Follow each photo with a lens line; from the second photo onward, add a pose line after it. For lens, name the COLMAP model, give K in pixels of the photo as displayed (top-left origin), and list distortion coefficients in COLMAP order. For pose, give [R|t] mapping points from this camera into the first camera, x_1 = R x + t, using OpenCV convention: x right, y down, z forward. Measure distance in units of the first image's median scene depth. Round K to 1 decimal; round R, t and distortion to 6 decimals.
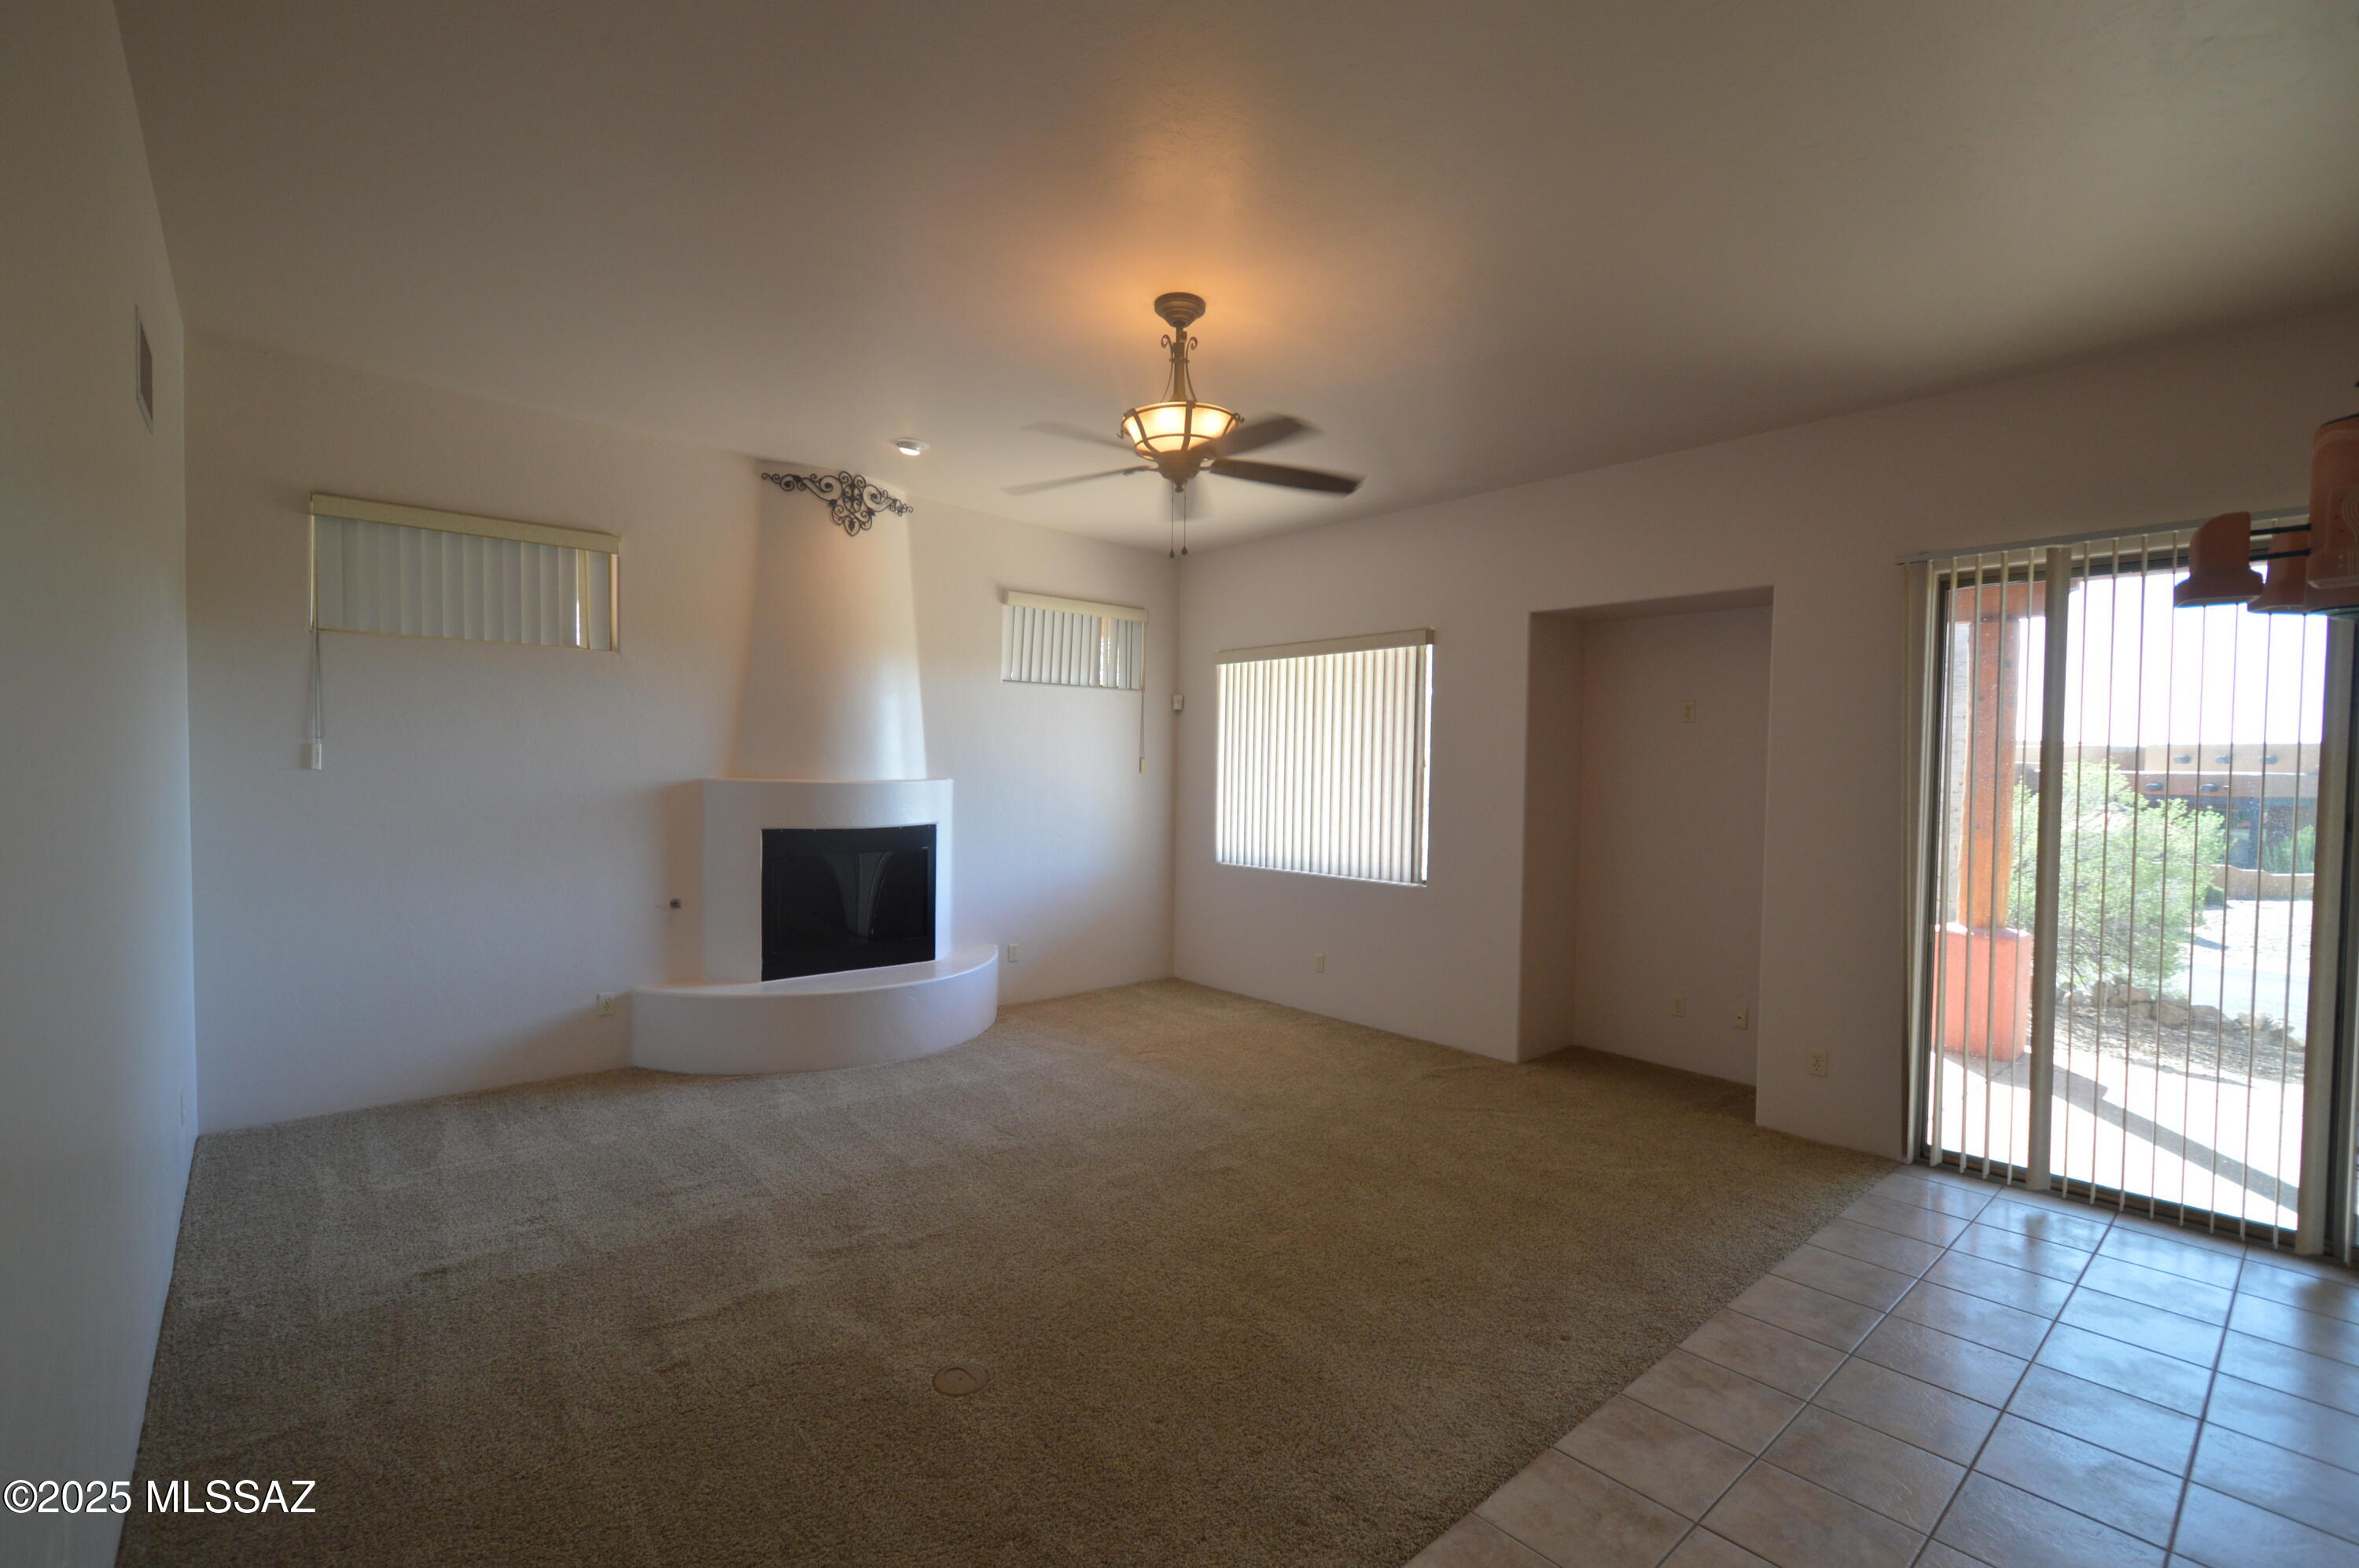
lens RADIAL K [[1040.9, 0, 1167.4], [0, 1040.9, 799.2], [0, 0, 1]] dist [0.010408, -0.009228]
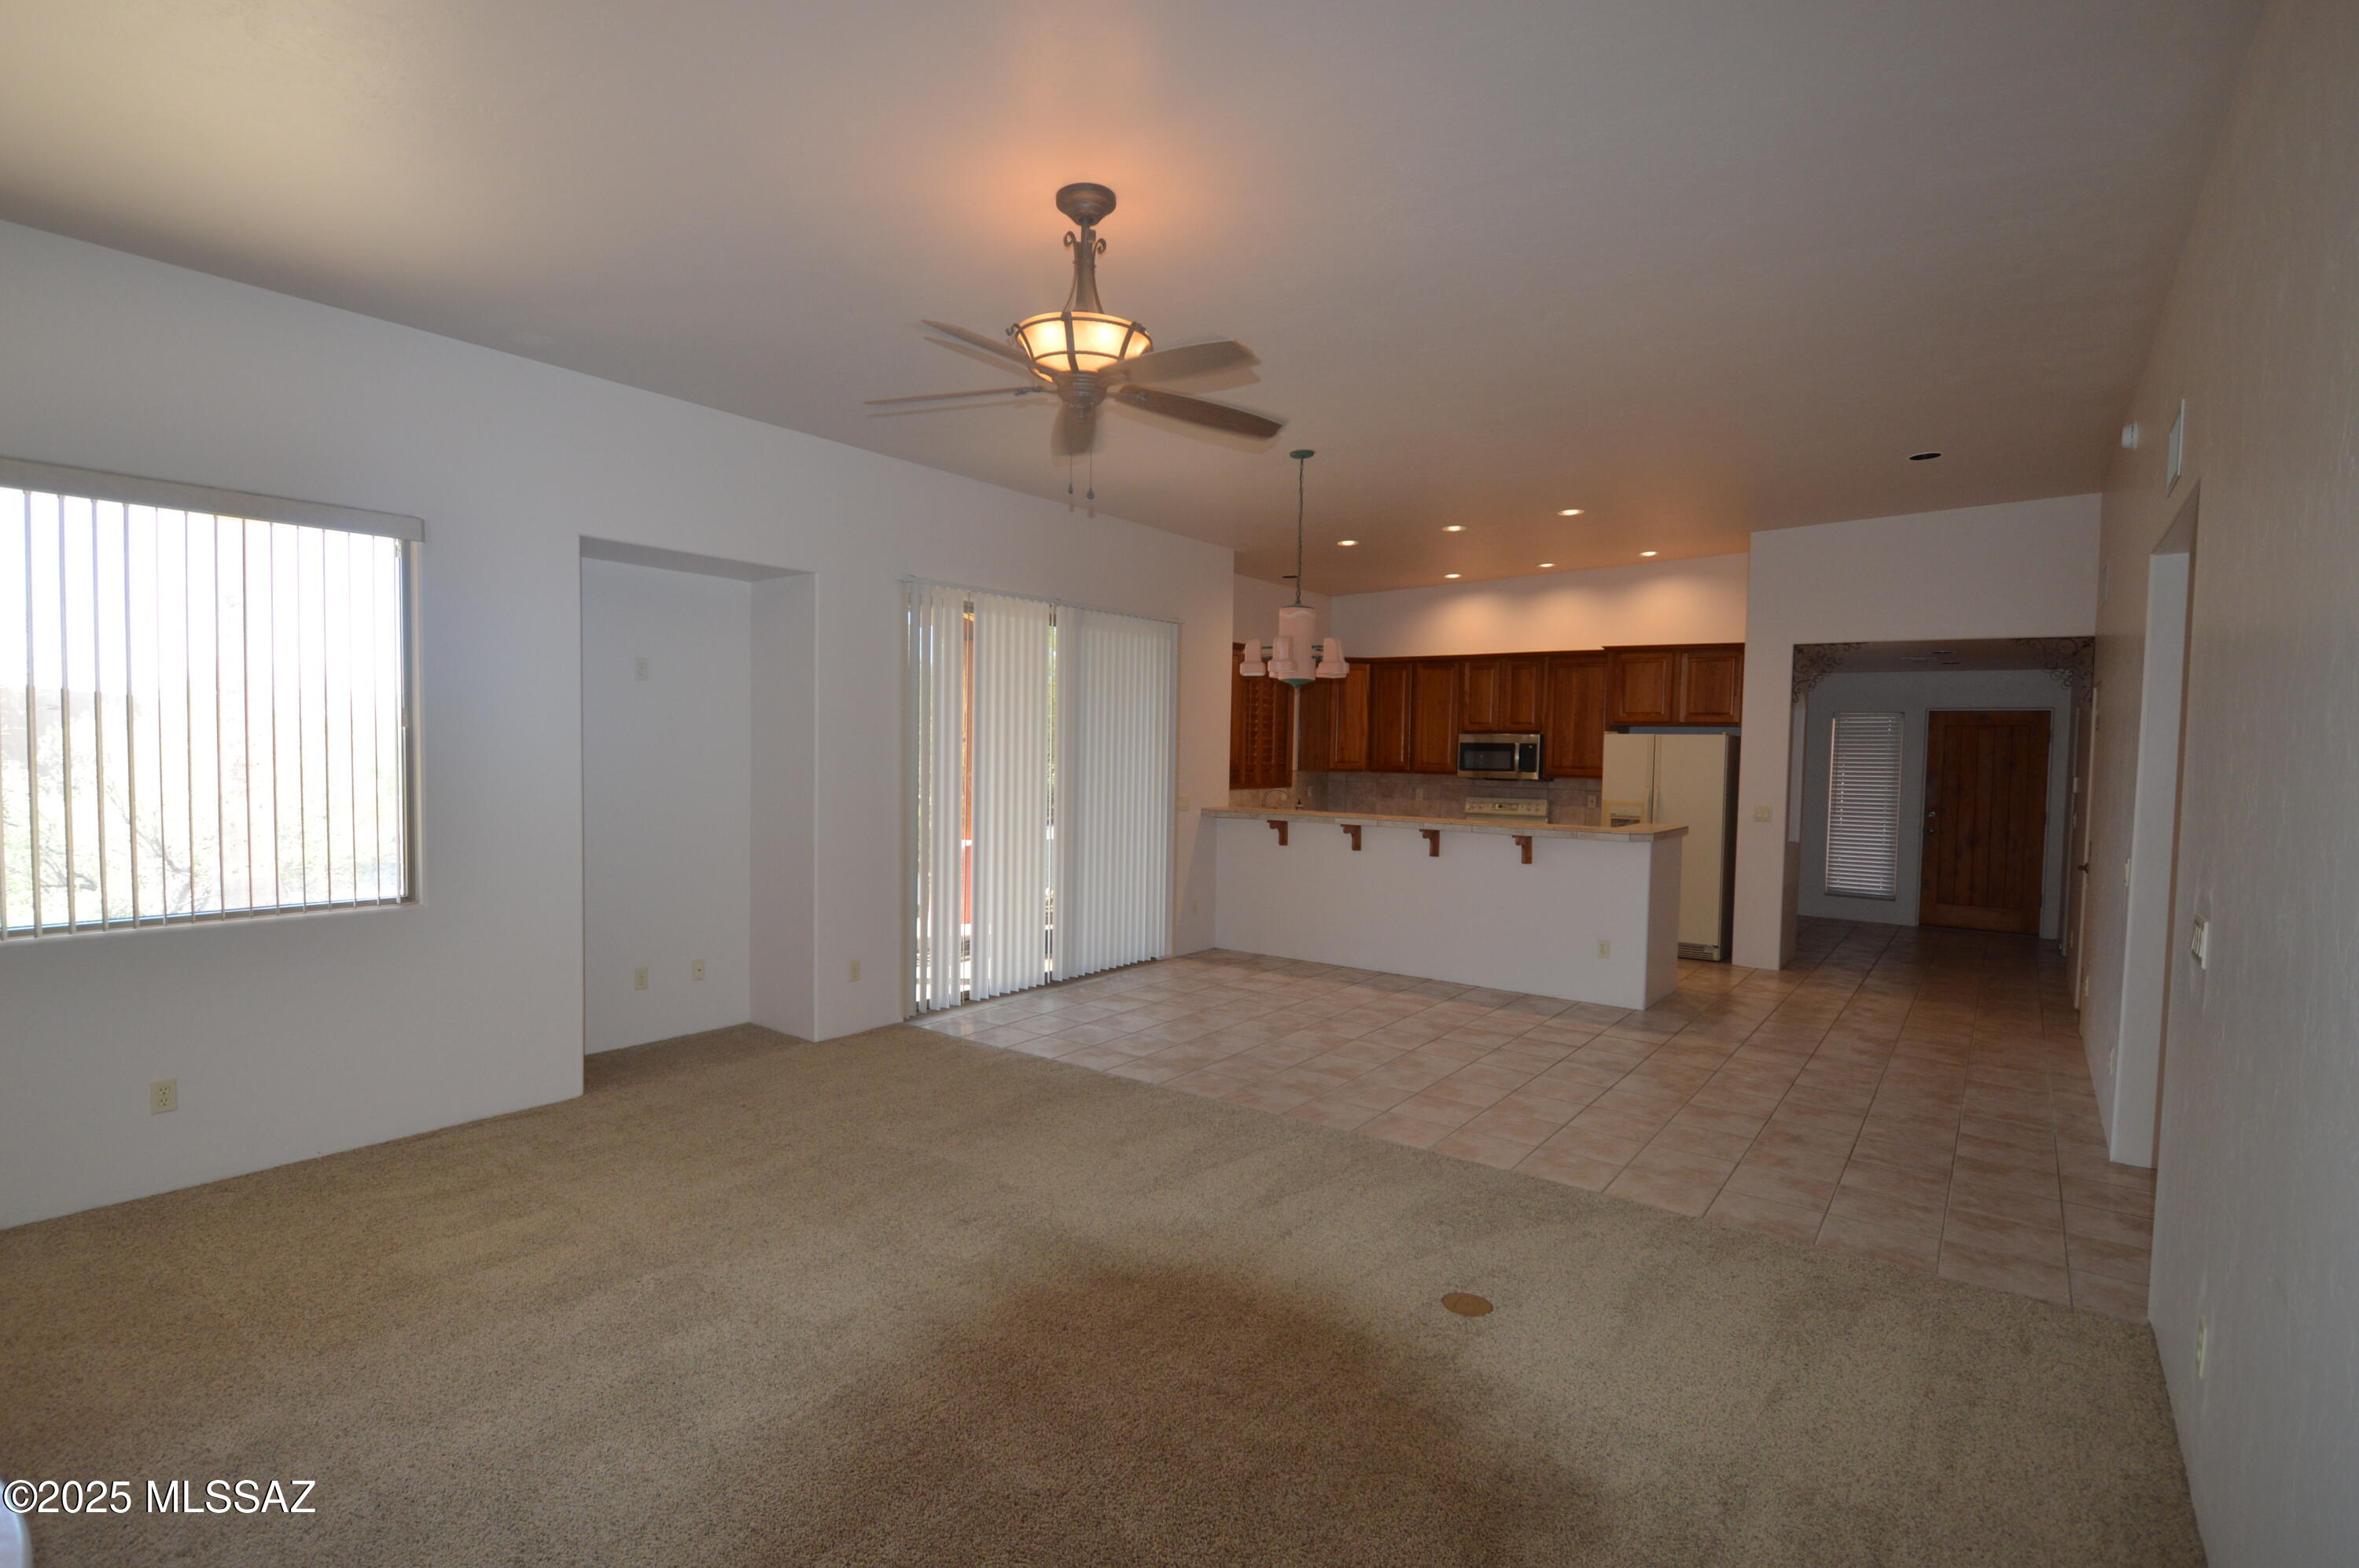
lens RADIAL K [[1146.0, 0, 1142.7], [0, 1146.0, 796.7], [0, 0, 1]] dist [-0.021262, -0.000159]
pose [[-0.206123, -0.062124, 0.976552, -0.910658], [0.012430, 0.997736, 0.066095, -0.047873], [-0.978447, 0.025762, -0.204884, 1.117594]]
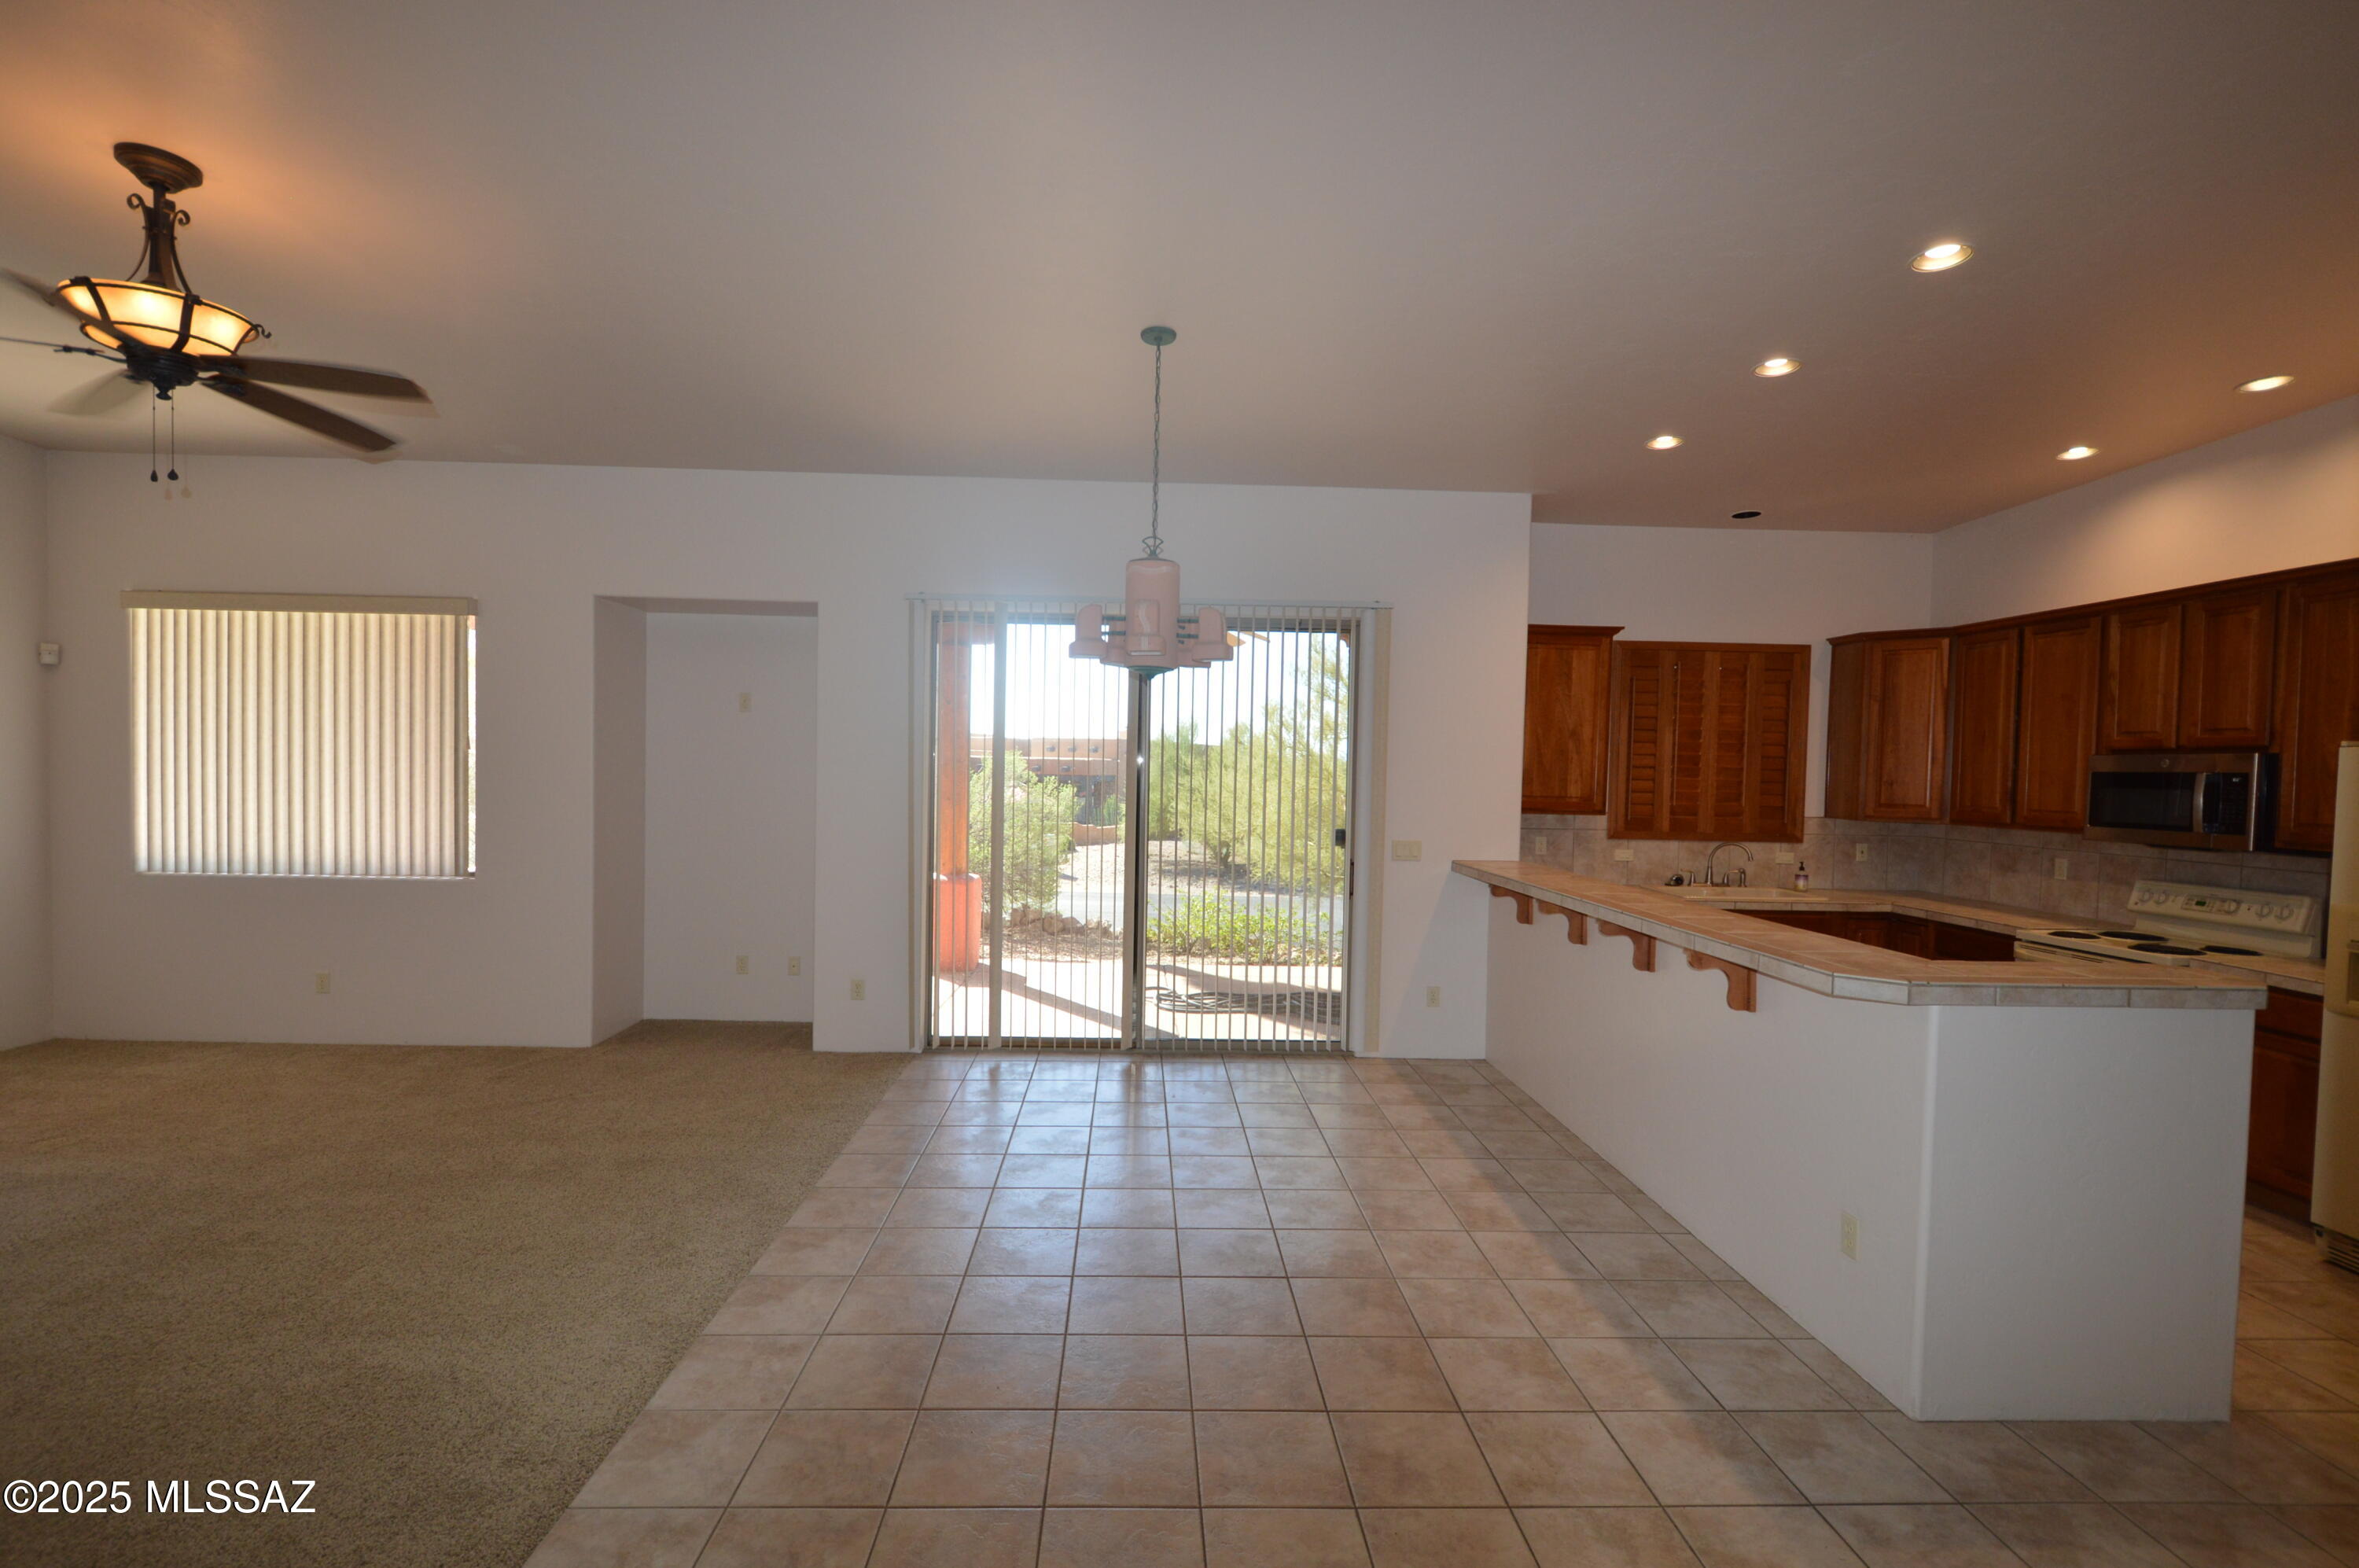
lens RADIAL K [[1040.9, 0, 1167.4], [0, 1040.9, 799.2], [0, 0, 1]] dist [0.010408, -0.009228]
pose [[0.632079, -0.025694, 0.774478, -0.123459], [0.013471, 0.999663, 0.022171, 0.001752], [-0.774787, -0.003581, 0.632212, -0.090596]]
